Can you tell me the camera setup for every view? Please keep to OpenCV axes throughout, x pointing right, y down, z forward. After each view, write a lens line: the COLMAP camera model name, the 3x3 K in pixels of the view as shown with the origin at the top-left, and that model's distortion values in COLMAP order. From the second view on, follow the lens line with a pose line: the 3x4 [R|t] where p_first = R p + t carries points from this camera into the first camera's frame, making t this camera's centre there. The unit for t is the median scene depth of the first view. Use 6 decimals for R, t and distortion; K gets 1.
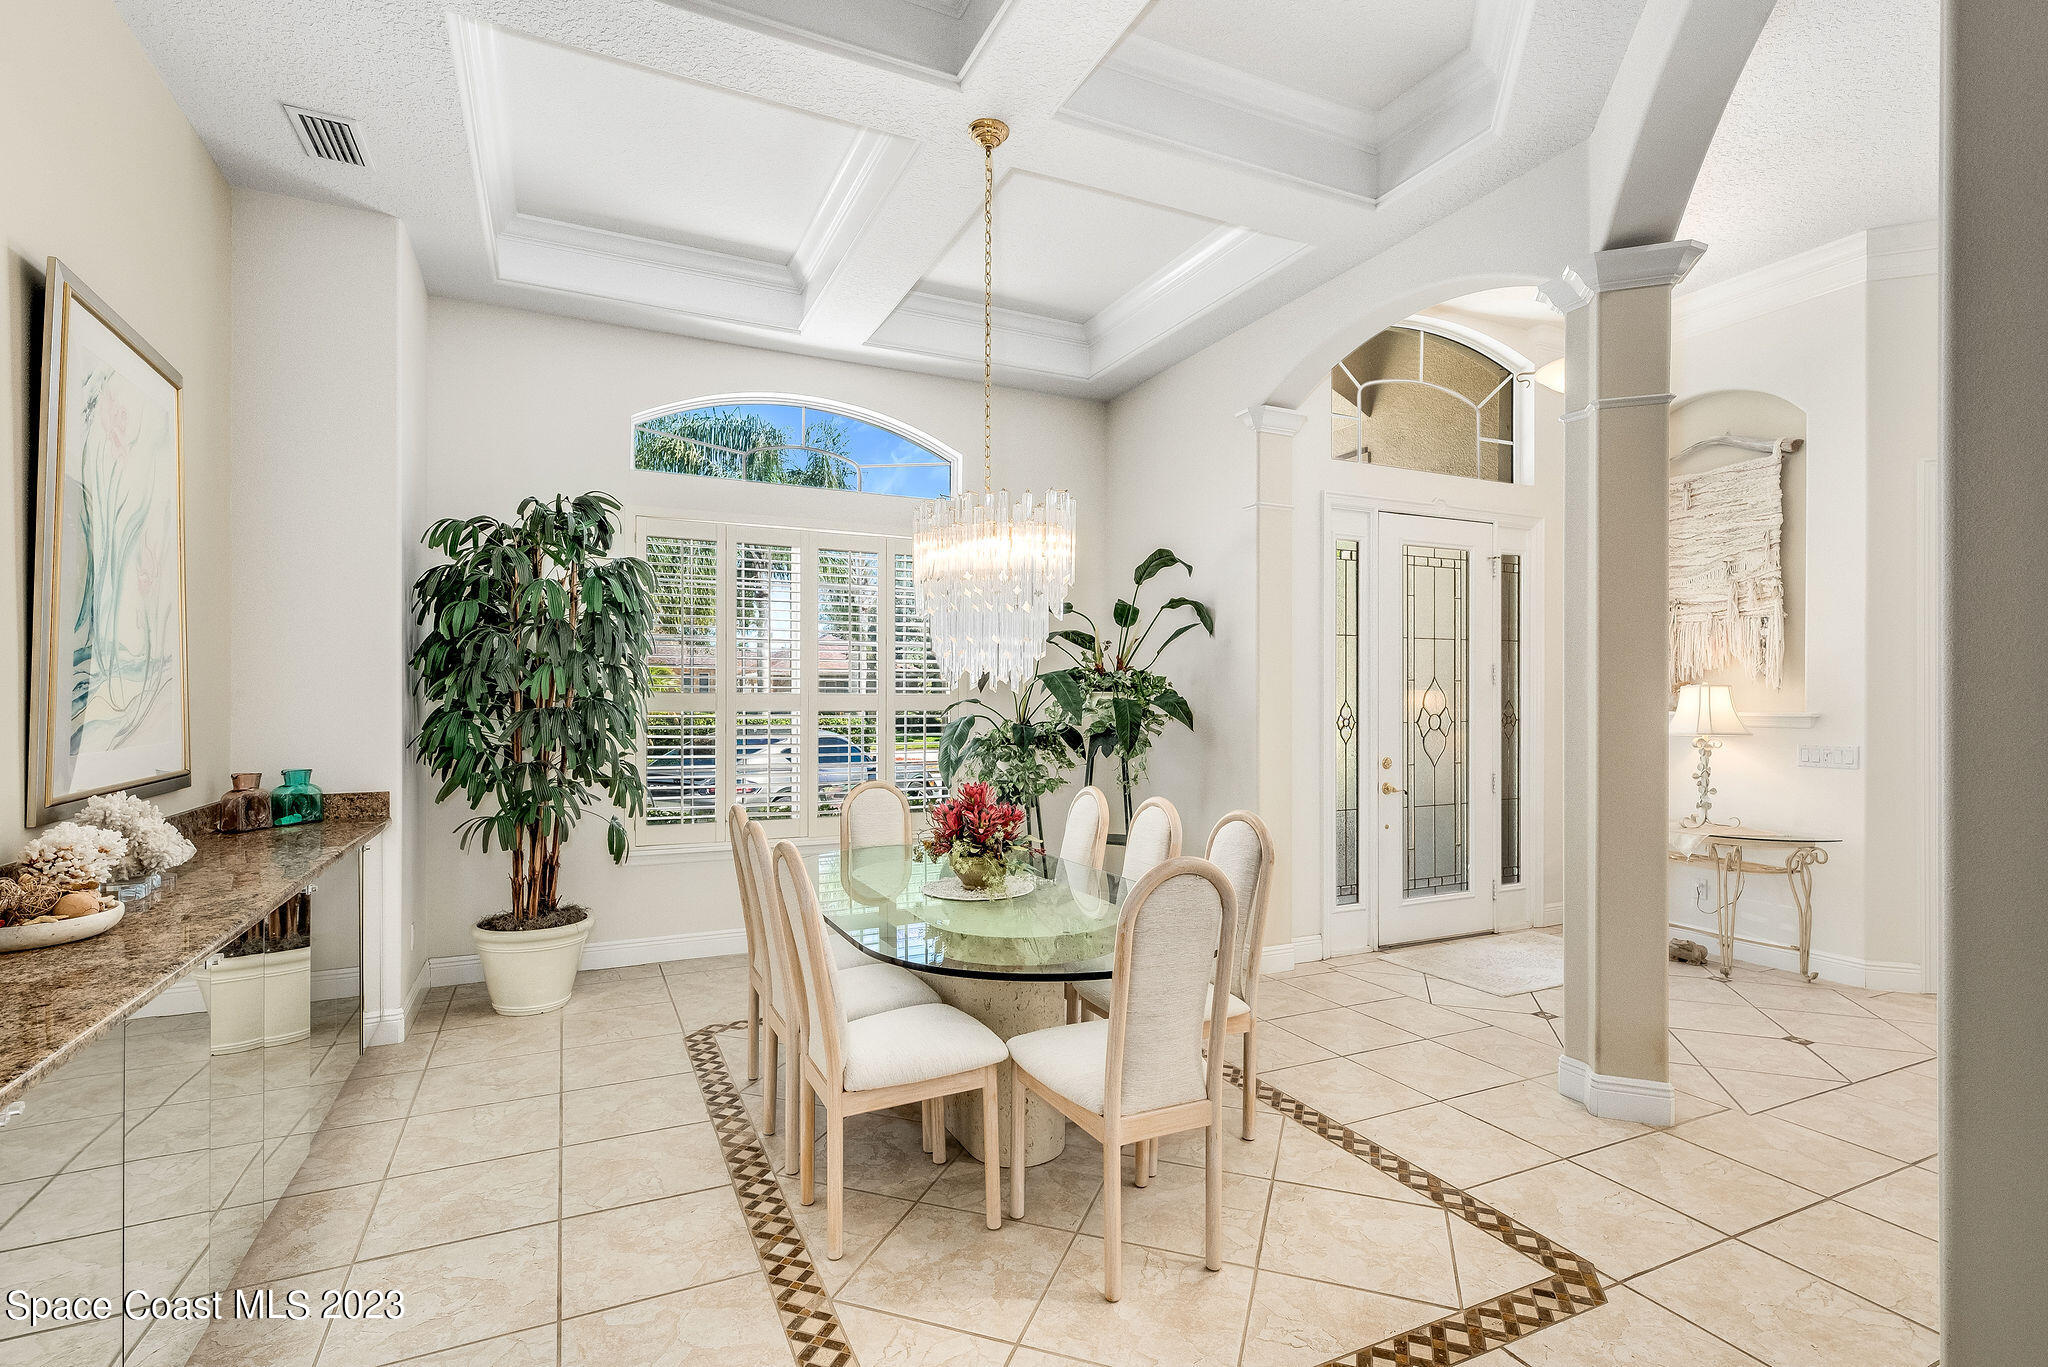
lens RADIAL K [[961.8, 0, 1021.5], [0, 961.8, 692.7], [0, 0, 1]] dist [0.006097, 0.000507]
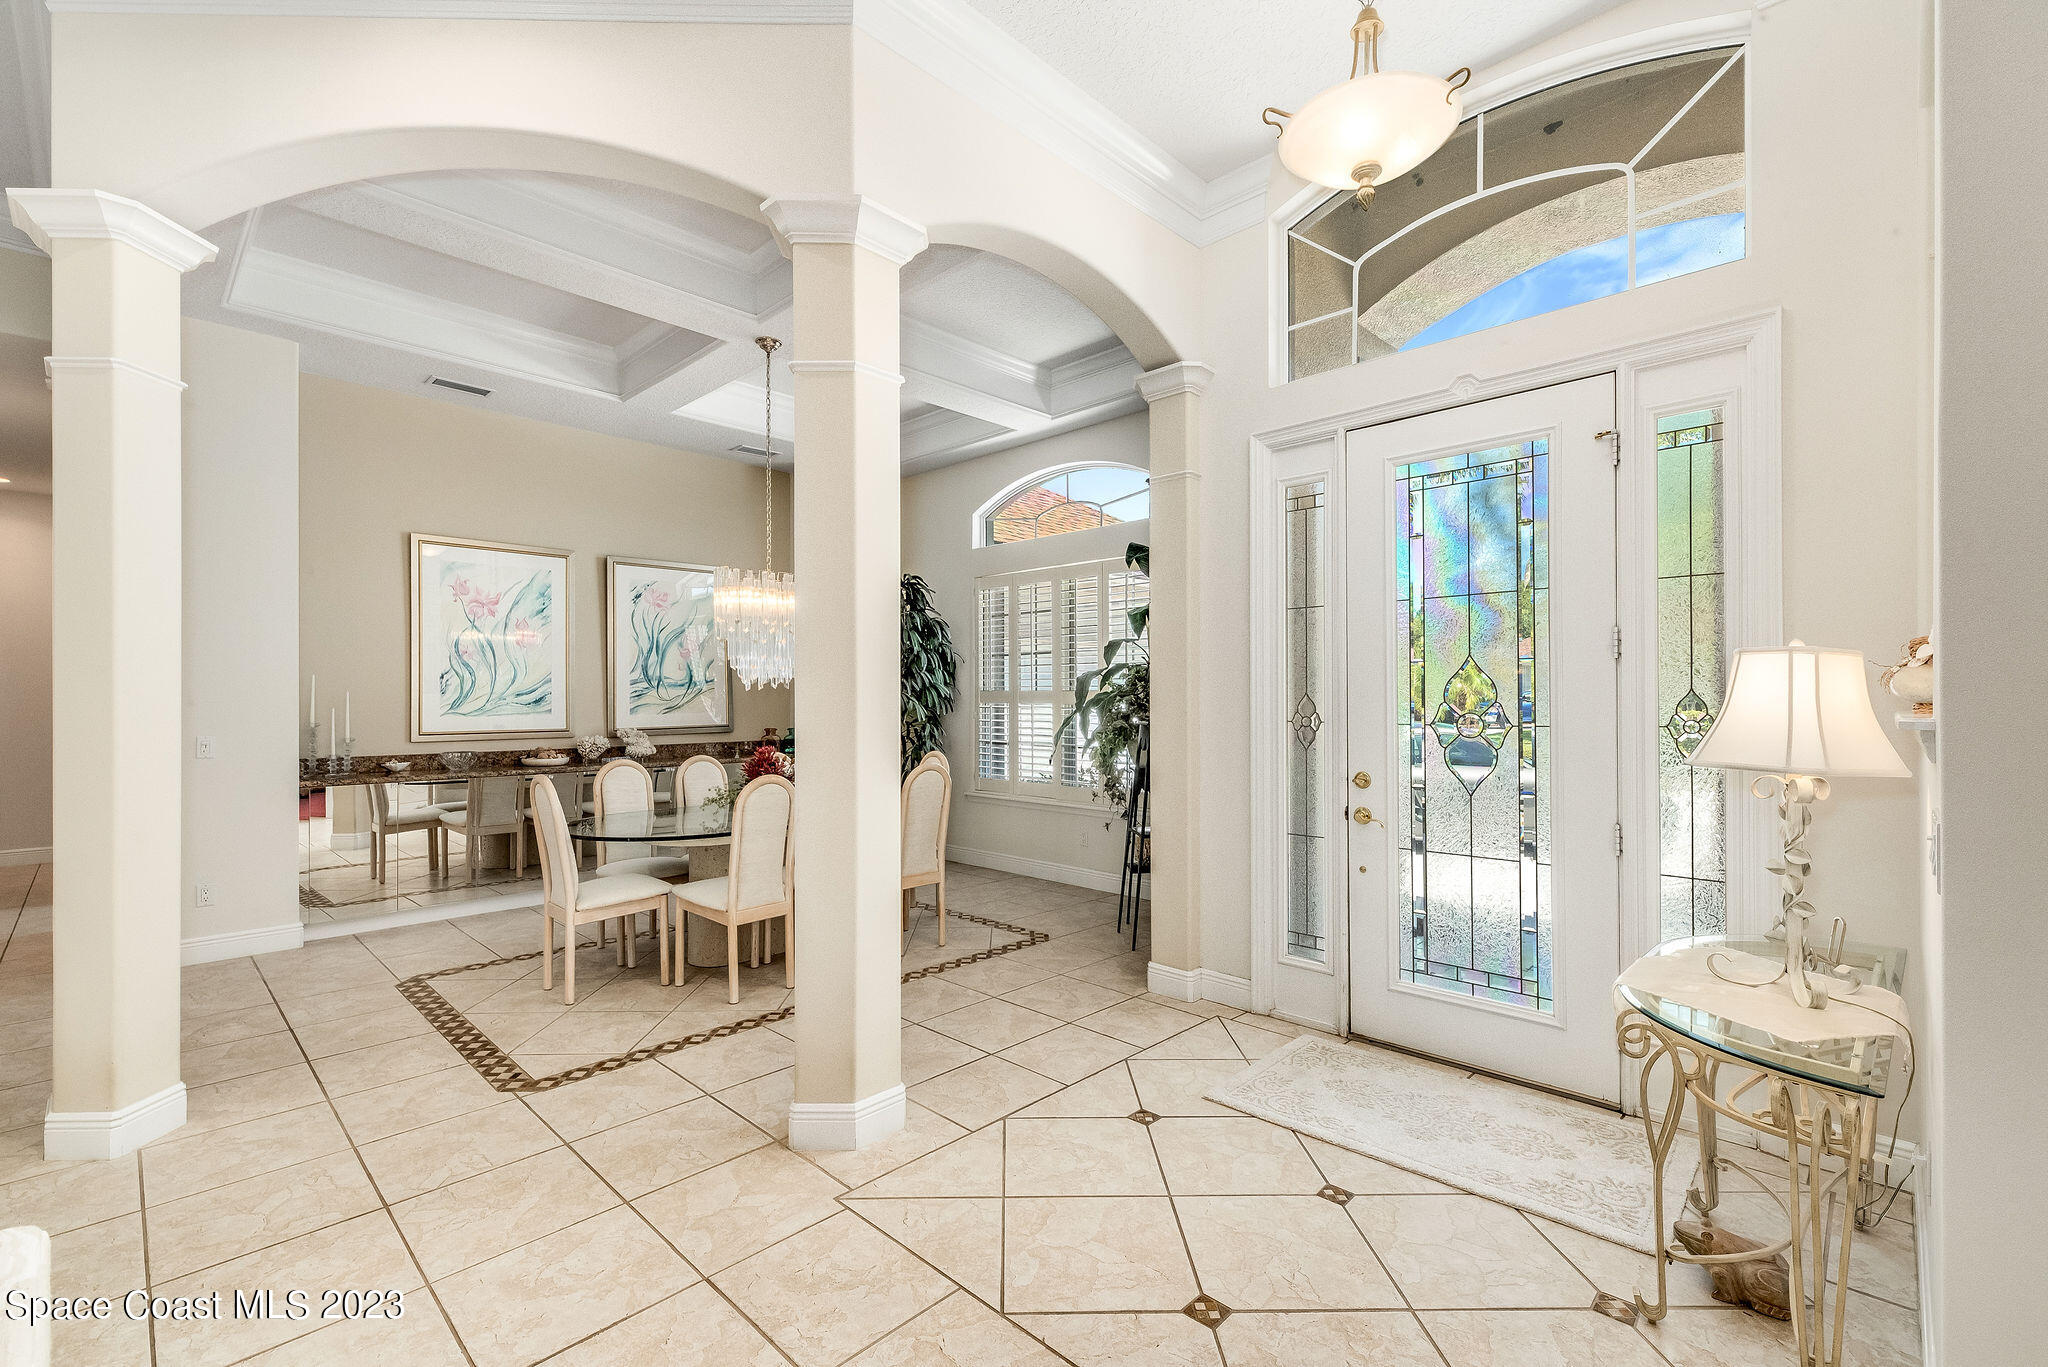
lens RADIAL K [[885.1, 0, 1027.4], [0, 885.1, 696.9], [0, 0, 1]] dist [-0.002110, -0.000379]
pose [[0.350350, -0.003378, -0.936613, 1.820249], [0.009868, 0.999951, 0.000084, 0.017105], [0.936567, -0.009272, 0.350367, 1.076068]]
